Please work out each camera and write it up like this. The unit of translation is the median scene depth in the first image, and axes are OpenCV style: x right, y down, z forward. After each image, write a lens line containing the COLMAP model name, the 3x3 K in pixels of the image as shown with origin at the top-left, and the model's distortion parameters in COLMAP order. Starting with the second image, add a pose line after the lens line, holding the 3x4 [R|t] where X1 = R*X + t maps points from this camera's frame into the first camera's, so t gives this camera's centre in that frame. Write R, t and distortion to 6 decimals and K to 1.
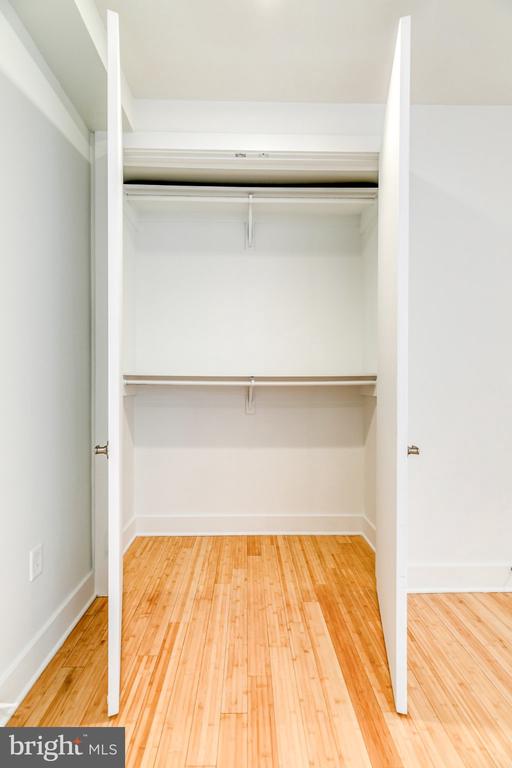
lens RADIAL K [[341.5, 0, 257.7], [0, 341.5, 384.4], [0, 0, 1]] dist [0.002992, 0.000384]
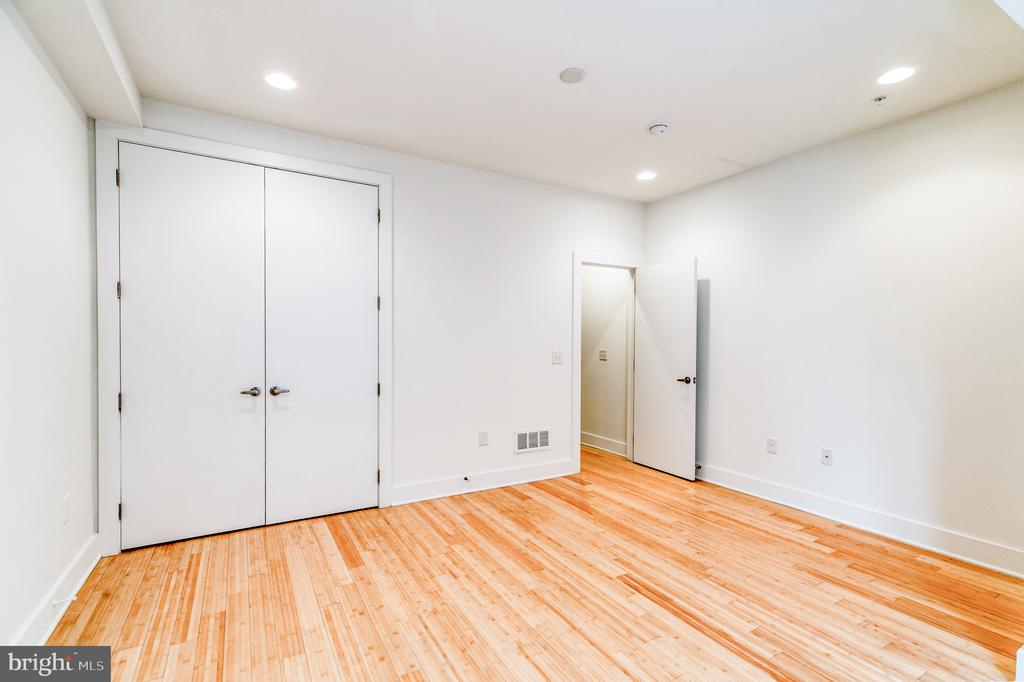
lens RADIAL K [[456.8, 0, 513.0], [0, 456.8, 354.1], [0, 0, 1]] dist [0.000883, 0.000267]
pose [[0.873432, -0.006754, 0.486898, -0.049181], [-0.001740, 0.999854, 0.016991, -0.046964], [-0.486942, -0.015688, 0.873293, -1.036755]]
